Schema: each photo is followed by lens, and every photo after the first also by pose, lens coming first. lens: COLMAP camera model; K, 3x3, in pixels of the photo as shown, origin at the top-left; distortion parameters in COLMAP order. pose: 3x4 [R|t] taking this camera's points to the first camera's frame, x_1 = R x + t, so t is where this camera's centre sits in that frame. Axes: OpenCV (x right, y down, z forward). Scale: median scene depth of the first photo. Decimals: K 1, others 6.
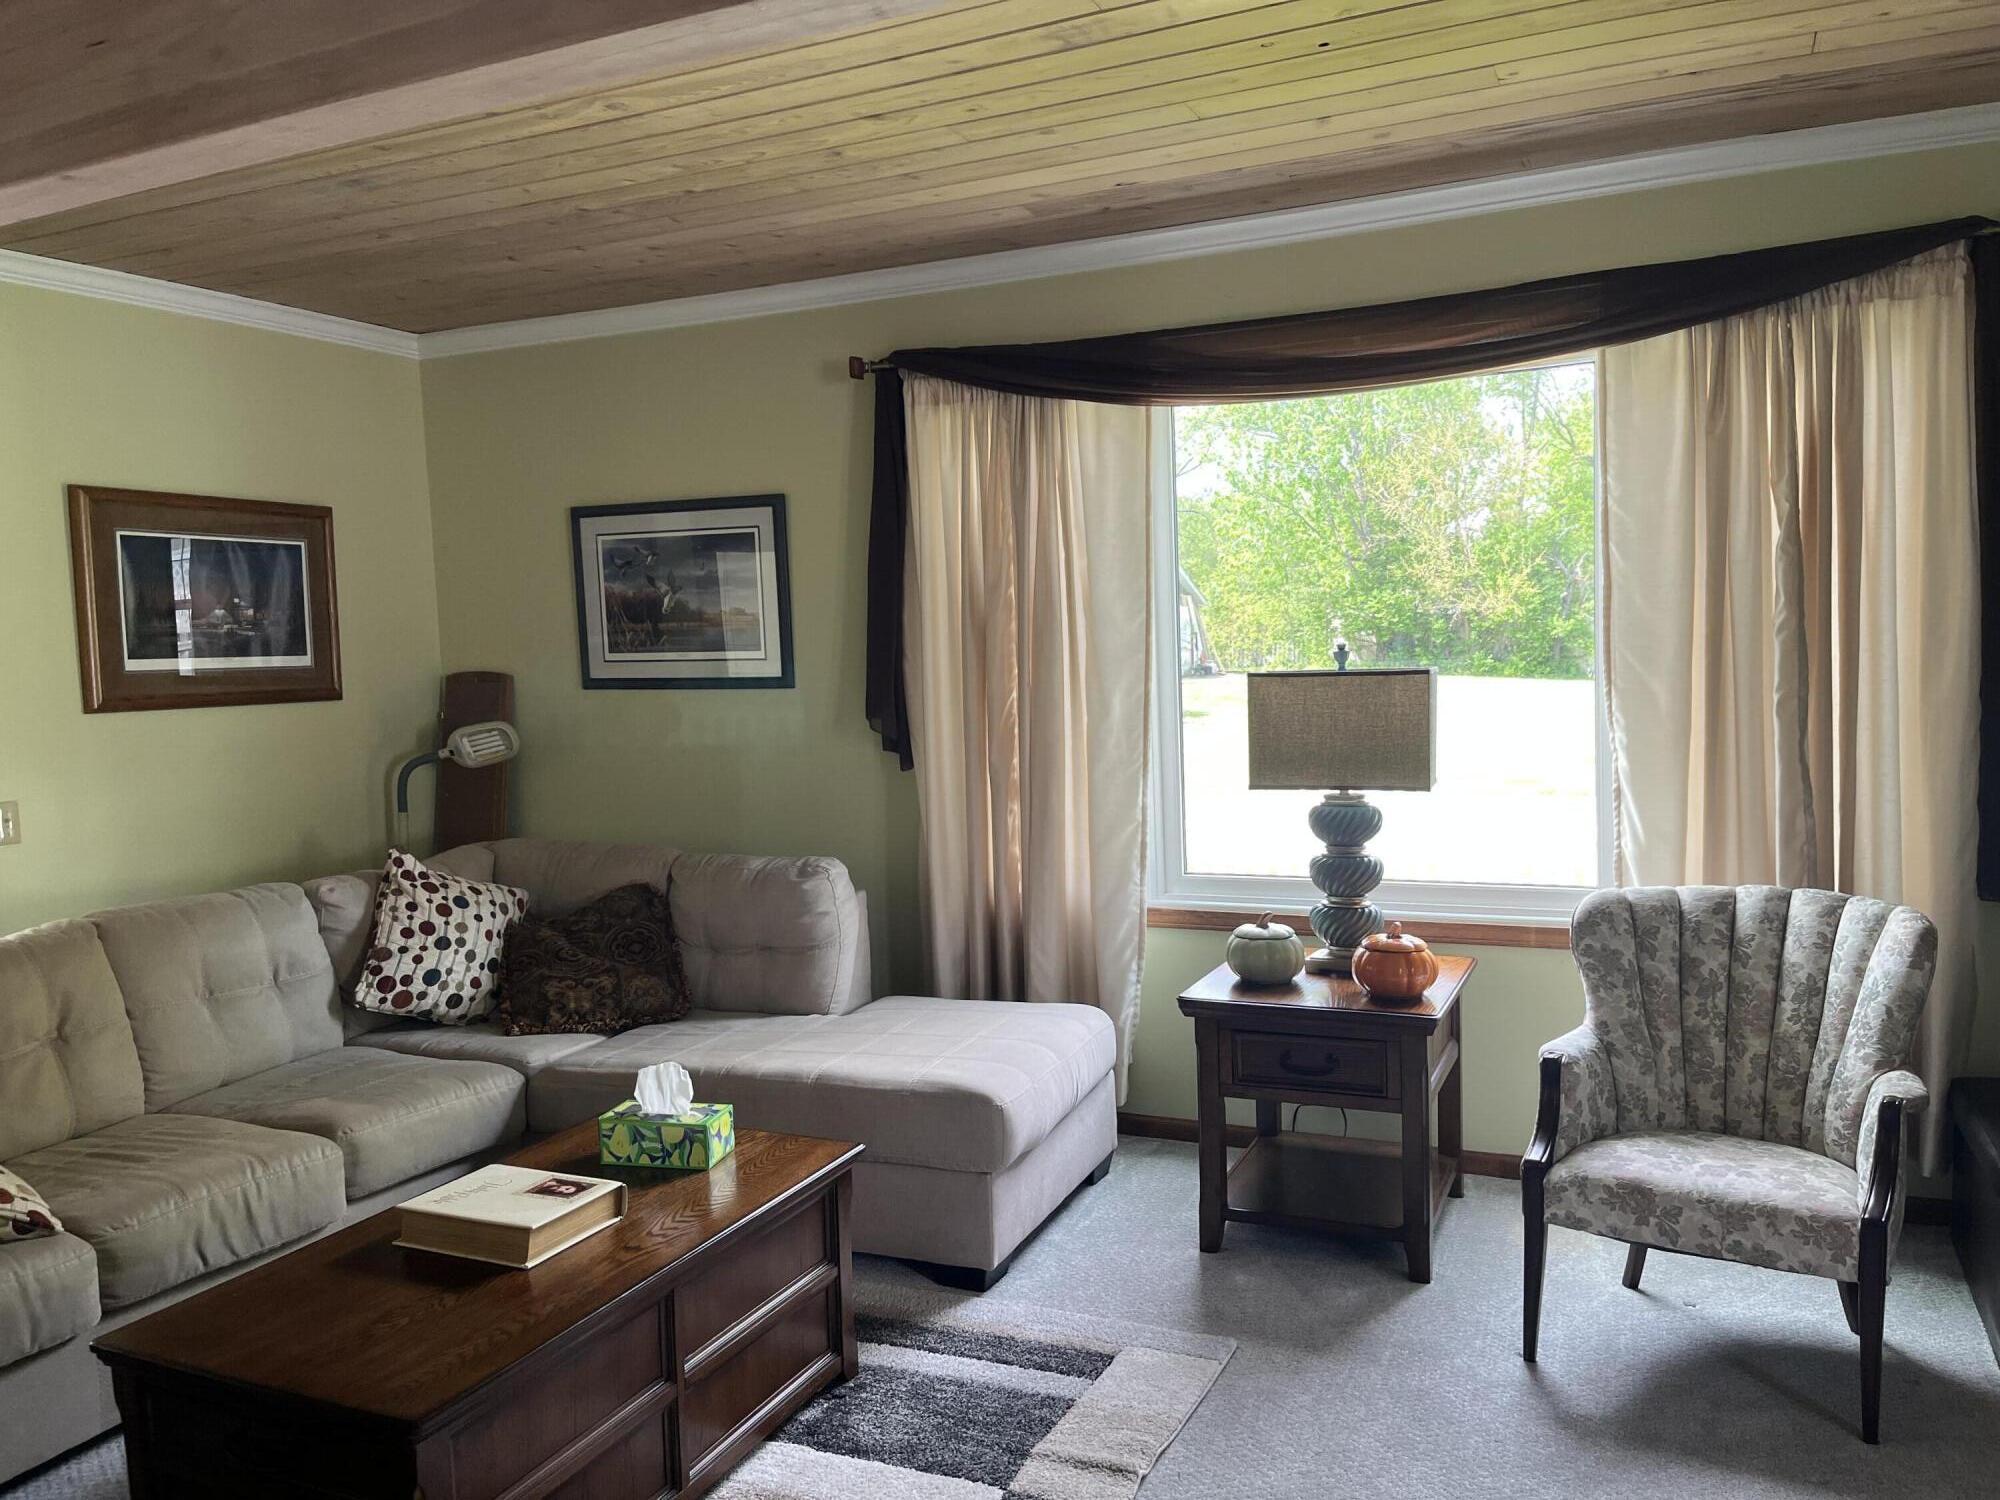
lens RADIAL K [[1508.1, 0, 1001.5], [0, 1508.1, 762.3], [0, 0, 1]] dist [0.071705, -0.094157]
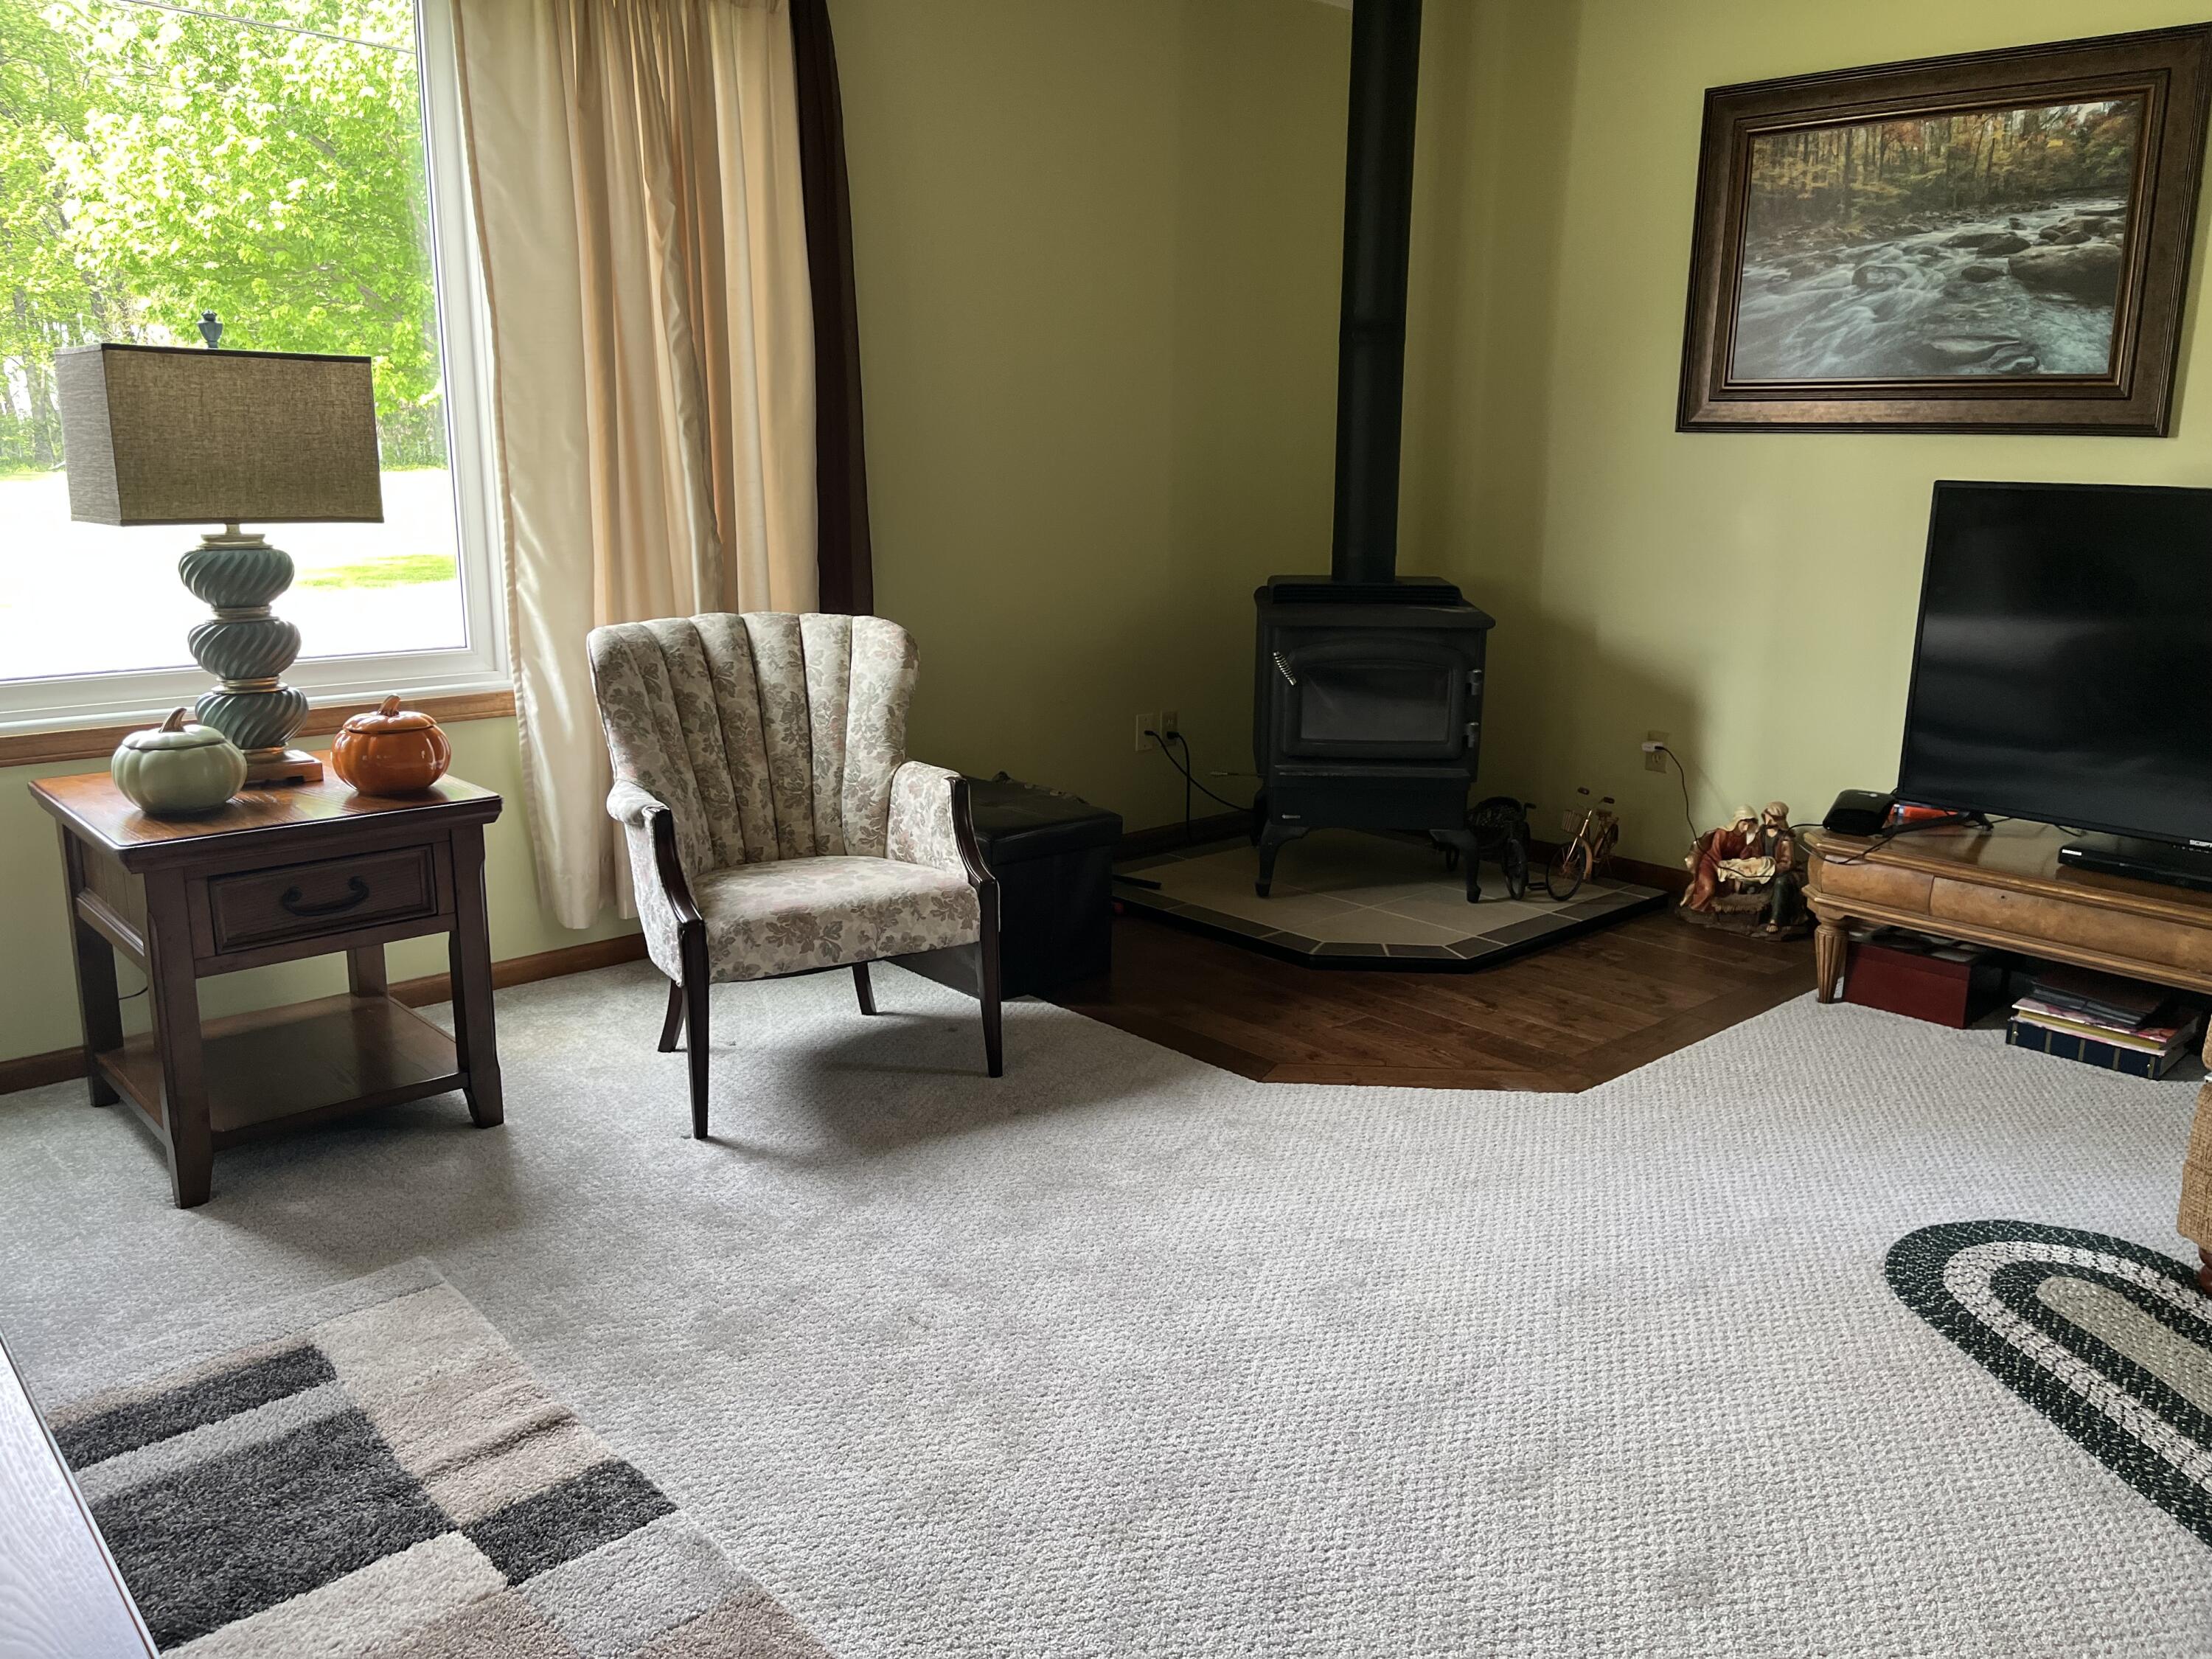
lens RADIAL K [[1668.0, 0, 1104.6], [0, 1668.0, 814.2], [0, 0, 1]] dist [0.071705, -0.094157]
pose [[0.399450, -0.164751, 0.901830, -0.348721], [0.045581, 0.986072, 0.159952, 0.043206], [-0.915621, -0.022786, 0.401396, 0.311933]]
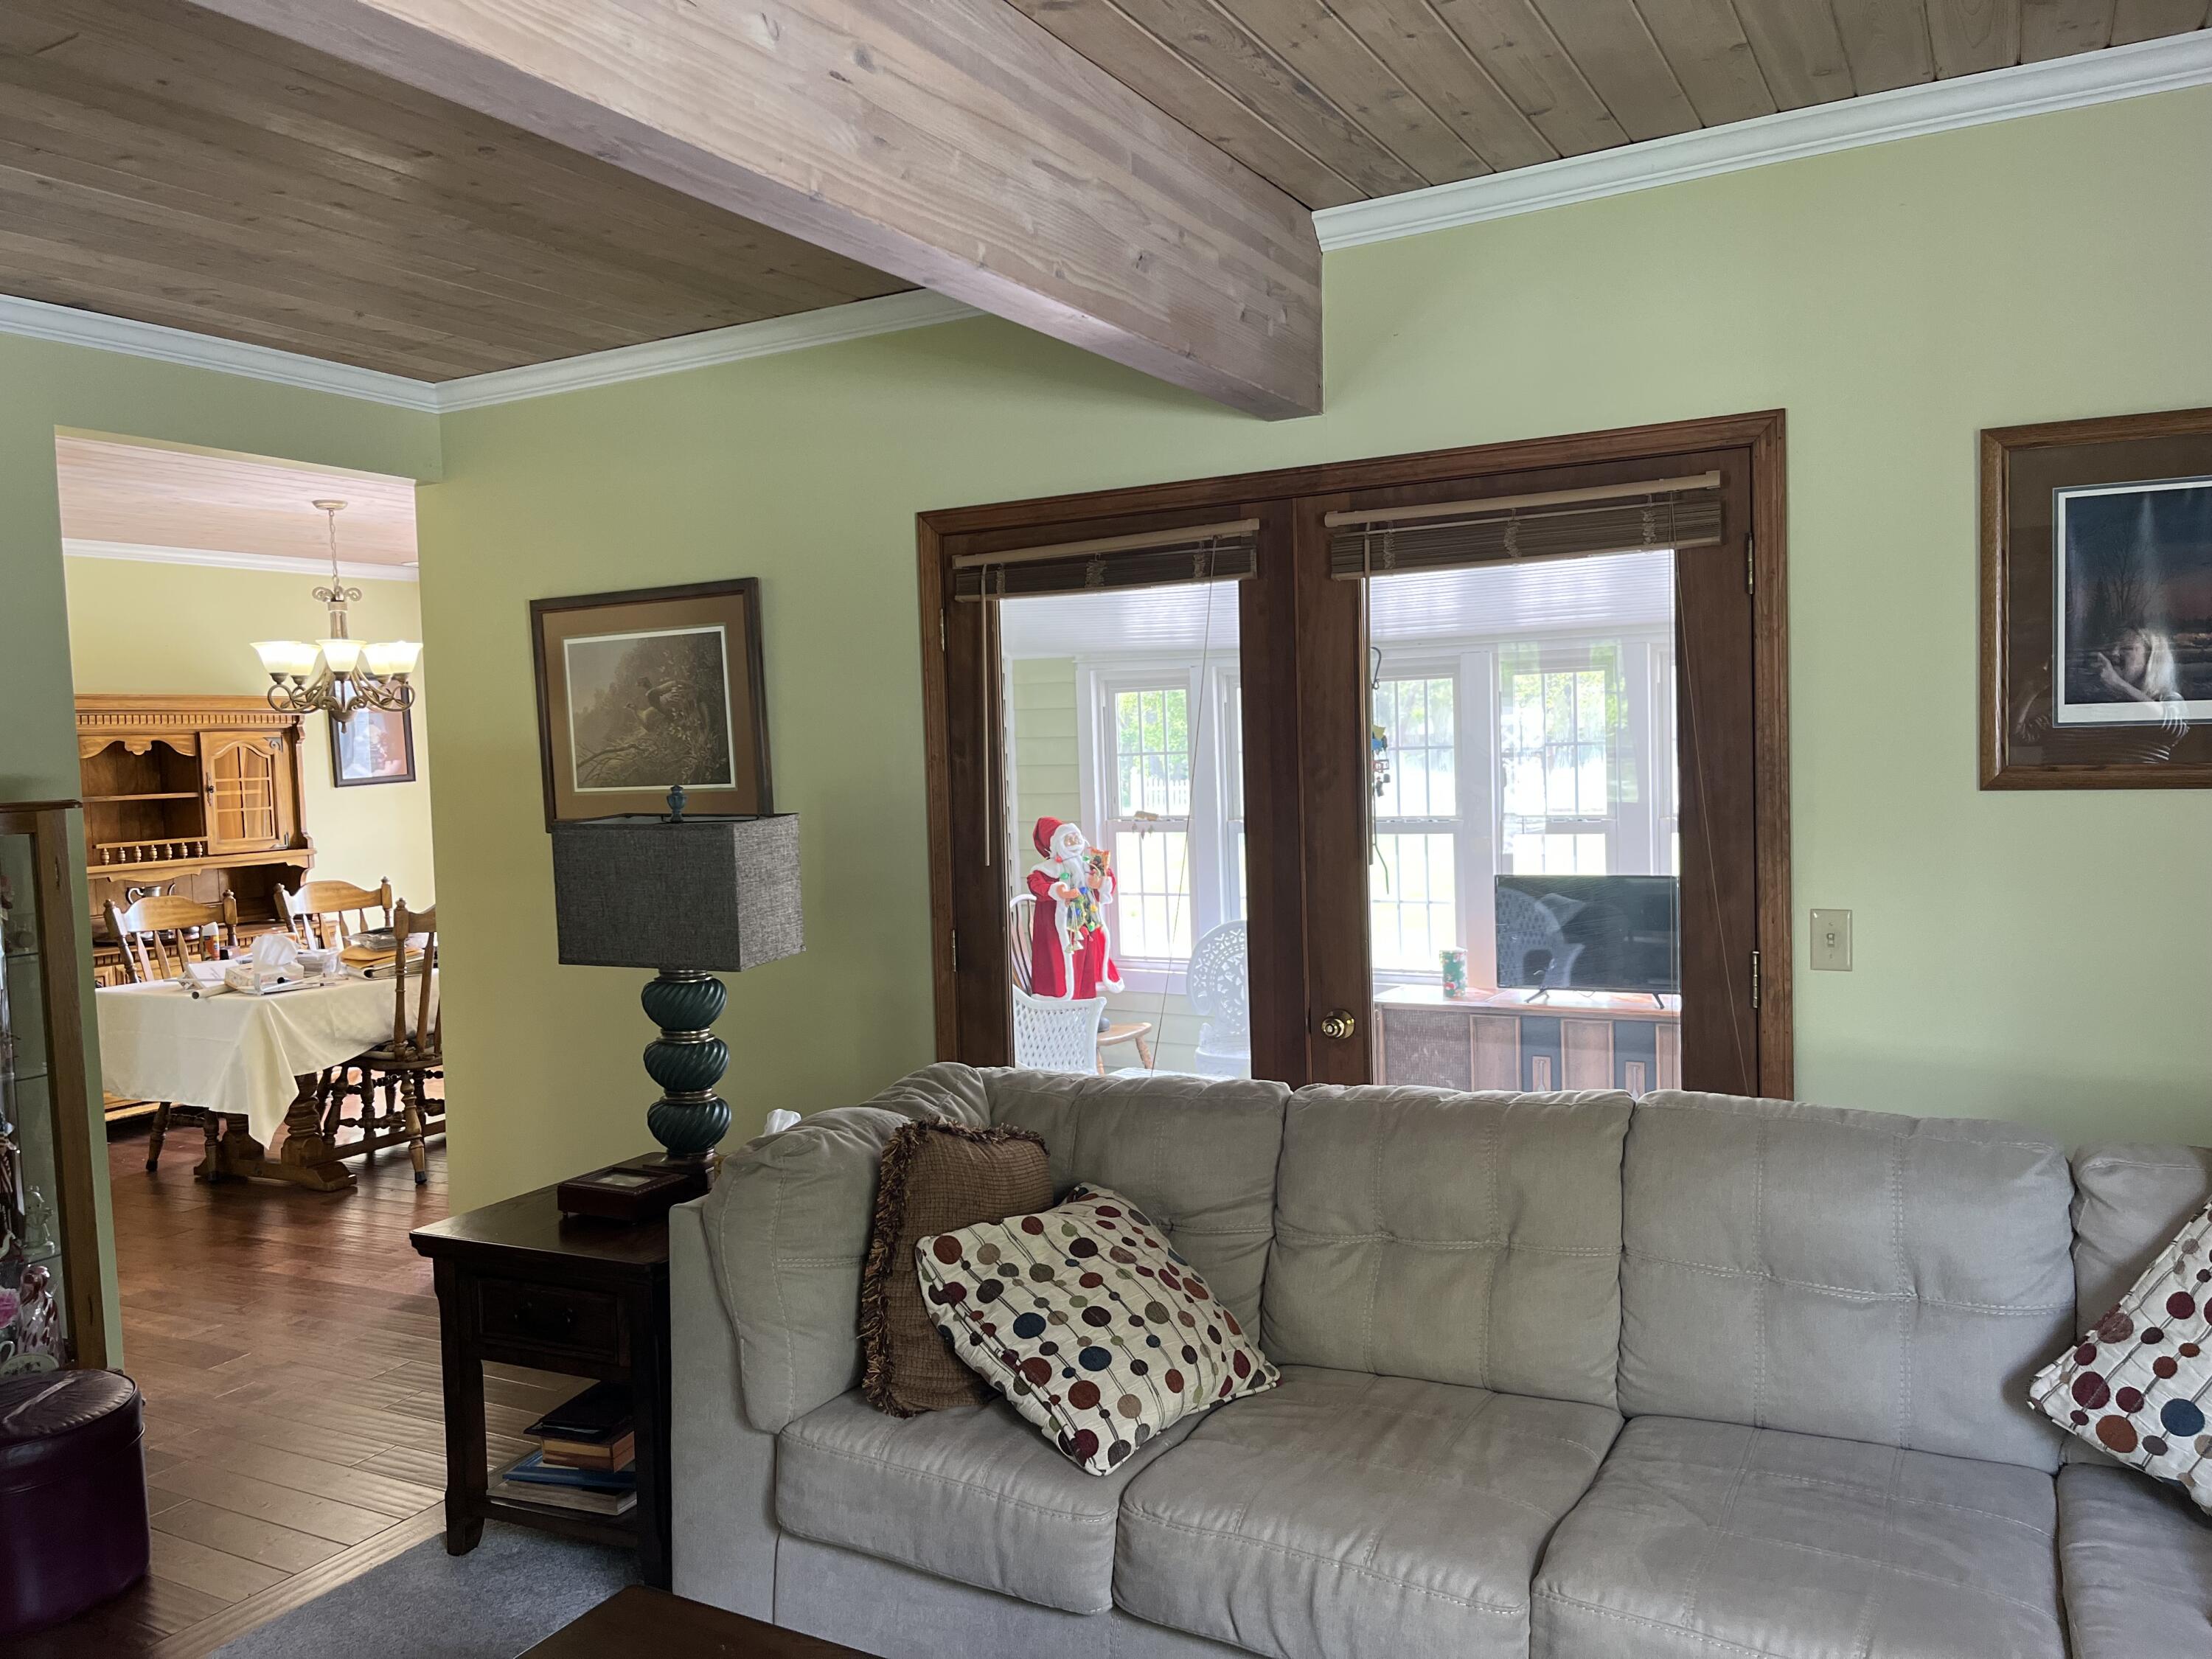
lens RADIAL K [[1668.0, 0, 1100.5], [0, 1668.0, 846.4], [0, 0, 1]] dist [0.071705, -0.094157]
pose [[-0.080637, 0.103804, -0.991324, 0.152250], [-0.041737, 0.993338, 0.107410, -0.077987], [0.995869, 0.050036, -0.075768, 0.779989]]
